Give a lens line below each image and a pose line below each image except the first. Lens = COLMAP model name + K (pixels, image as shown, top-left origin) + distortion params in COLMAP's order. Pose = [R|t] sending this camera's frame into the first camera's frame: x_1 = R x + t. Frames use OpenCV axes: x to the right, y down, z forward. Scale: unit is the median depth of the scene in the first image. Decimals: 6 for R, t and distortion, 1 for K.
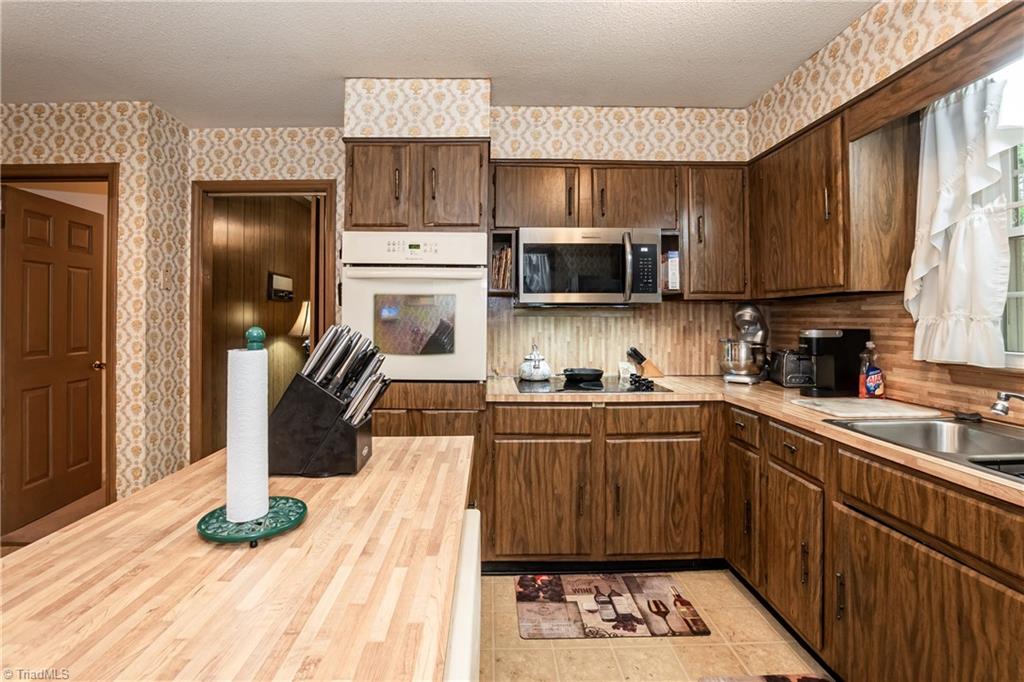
lens RADIAL K [[453.8, 0, 487.5], [0, 453.8, 313.9], [0, 0, 1]] dist [-0.045756, 0.011544]
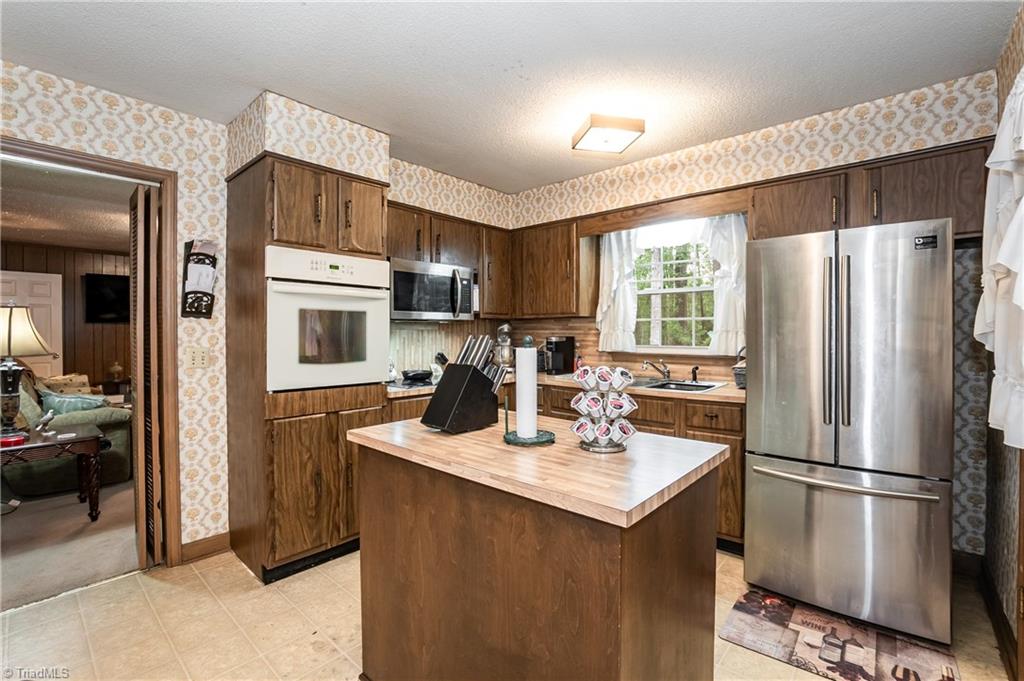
lens RADIAL K [[450.7, 0, 514.5], [0, 450.7, 337.4], [0, 0, 1]] dist [-0.044161, 0.012158]
pose [[0.667780, -0.012740, 0.744250, -0.687728], [-0.004973, 0.999755, 0.021576, -0.000921], [-0.744342, -0.018110, 0.667553, -0.075725]]
